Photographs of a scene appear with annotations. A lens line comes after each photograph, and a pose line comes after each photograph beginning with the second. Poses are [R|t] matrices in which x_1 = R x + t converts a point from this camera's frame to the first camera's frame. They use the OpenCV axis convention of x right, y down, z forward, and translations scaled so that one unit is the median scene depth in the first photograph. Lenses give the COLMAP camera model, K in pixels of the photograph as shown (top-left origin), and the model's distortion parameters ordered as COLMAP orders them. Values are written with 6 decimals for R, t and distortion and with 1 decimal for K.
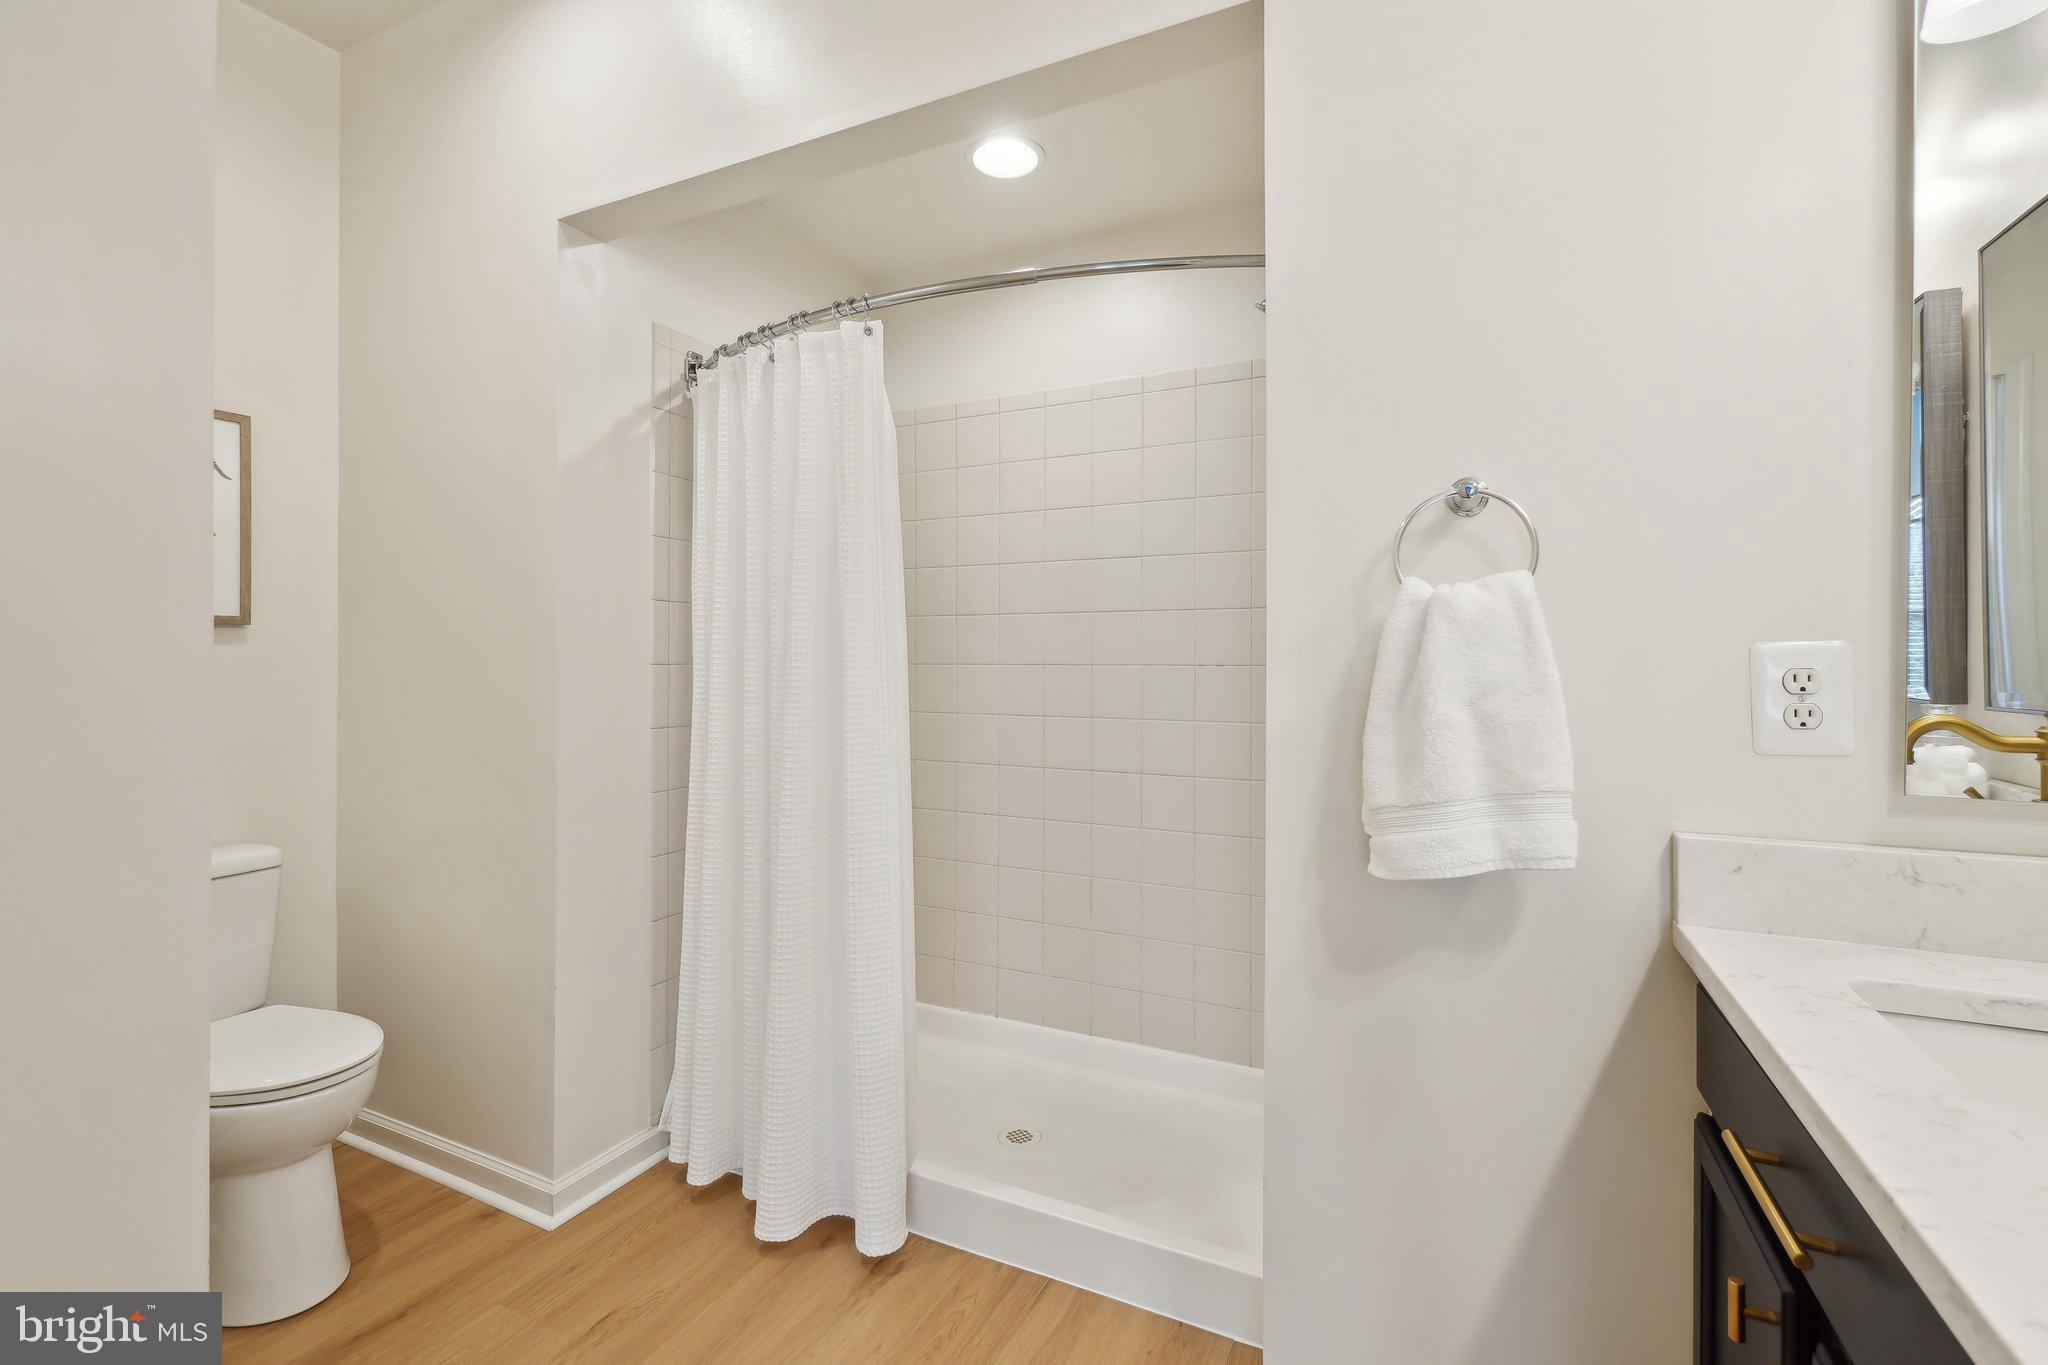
lens RADIAL K [[907.7, 0, 1025.4], [0, 907.7, 653.0], [0, 0, 1]] dist [-0.000987, 0.000028]
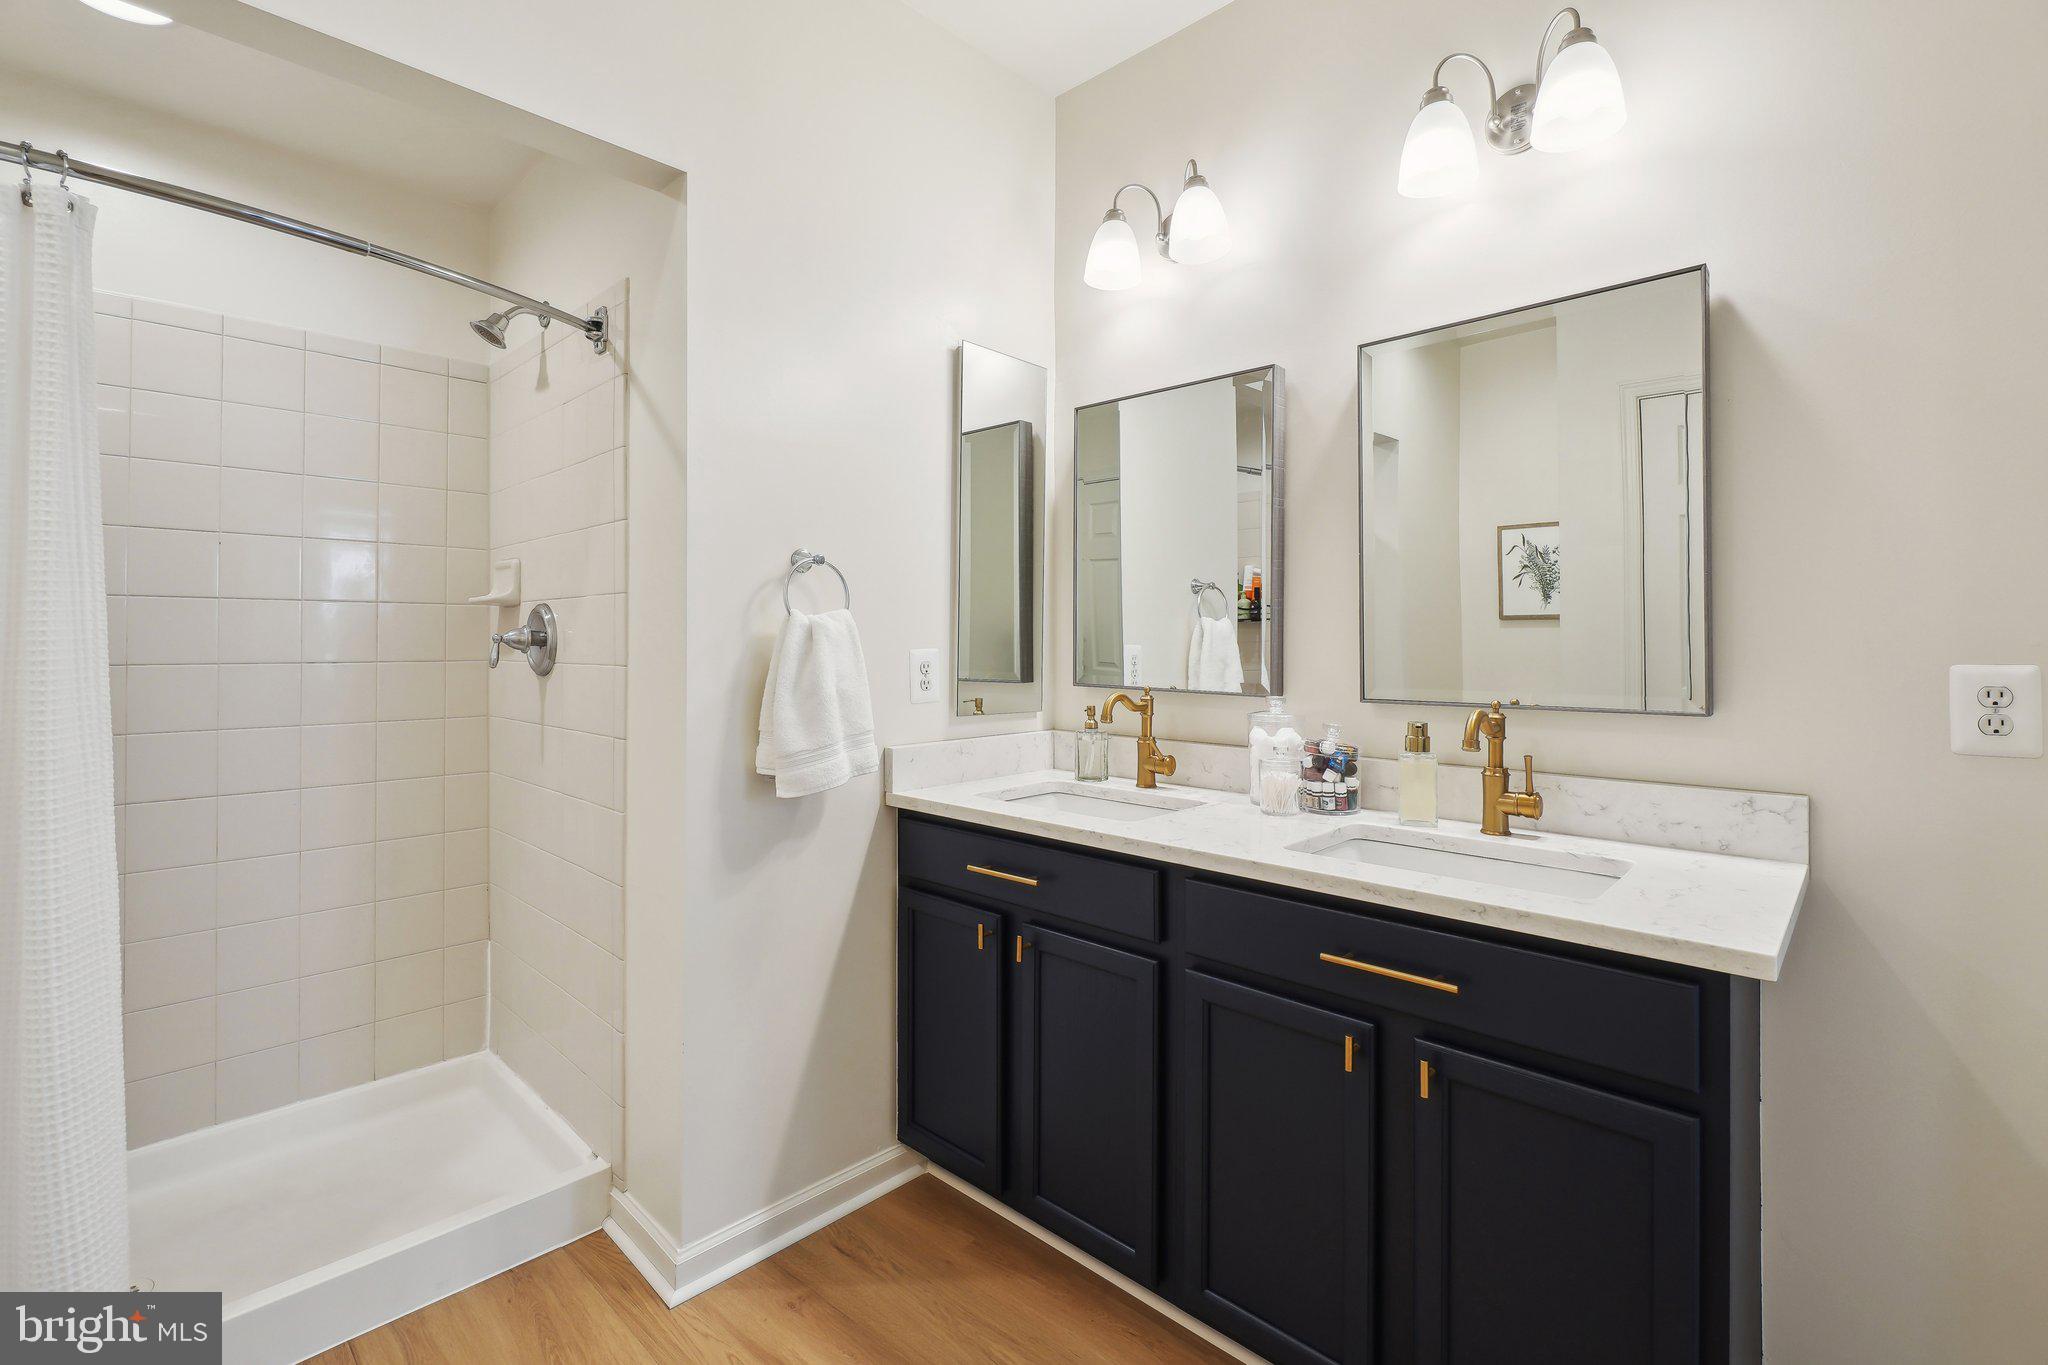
lens RADIAL K [[907.7, 0, 1025.4], [0, 907.7, 653.0], [0, 0, 1]] dist [-0.000987, 0.000028]
pose [[0.305183, -0.009041, 0.952251, -1.054411], [0.003316, 0.999959, 0.008431, -0.019866], [-0.952288, 0.000584, 0.305200, 0.123624]]
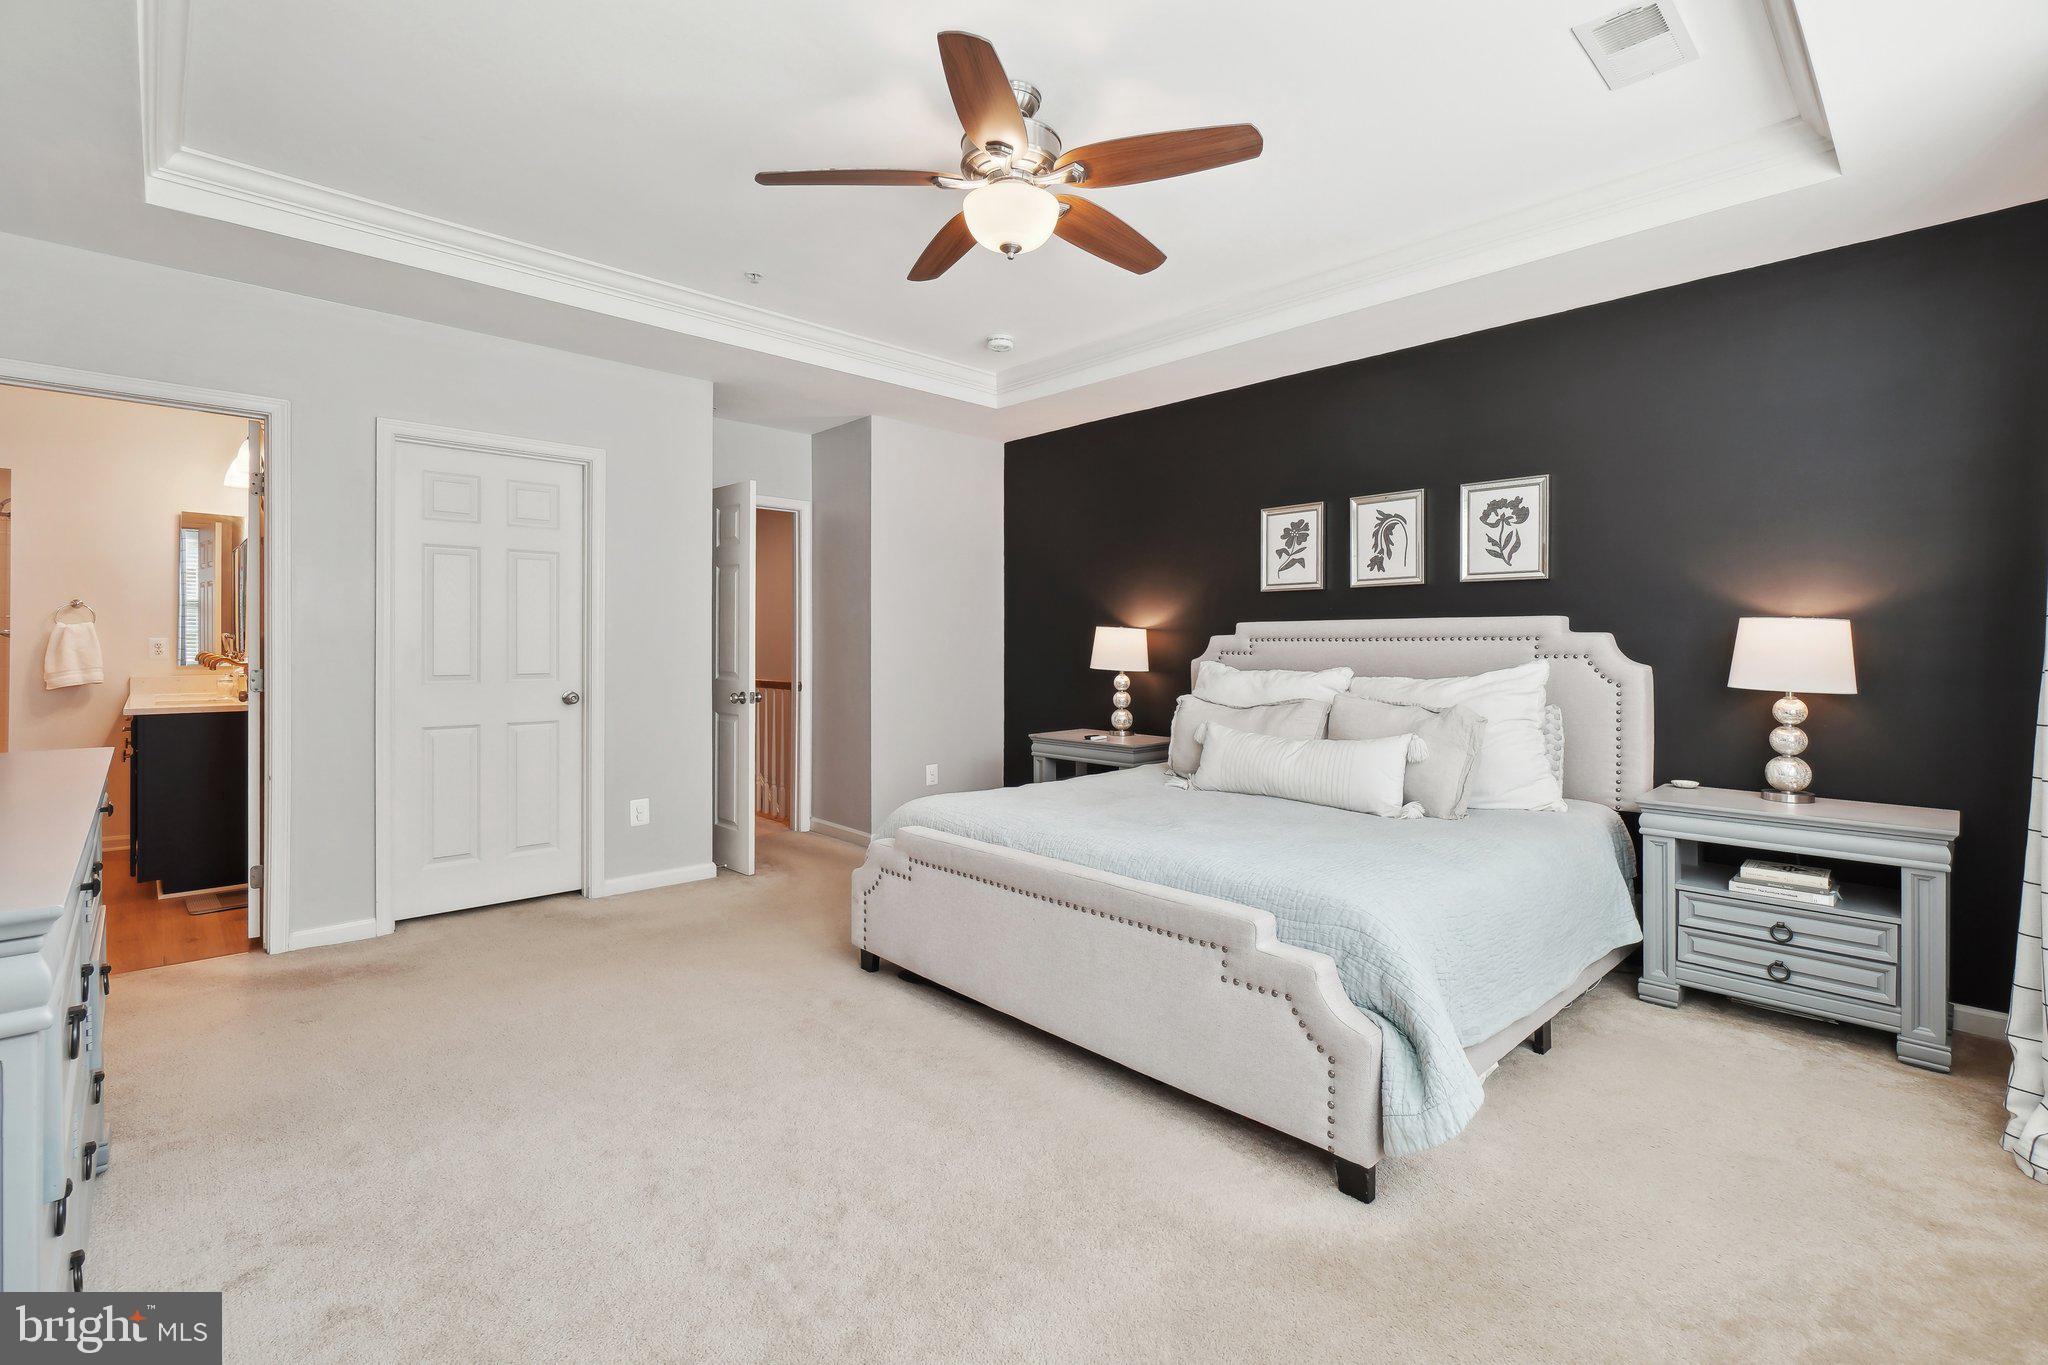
lens RADIAL K [[907.7, 0, 1025.4], [0, 907.7, 653.0], [0, 0, 1]] dist [-0.000987, 0.000028]
pose [[0.353673, -0.001767, 0.935368, -2.218429], [-0.001271, 0.999996, 0.002370, 0.053996], [-0.935368, -0.002027, 0.353669, -5.395489]]
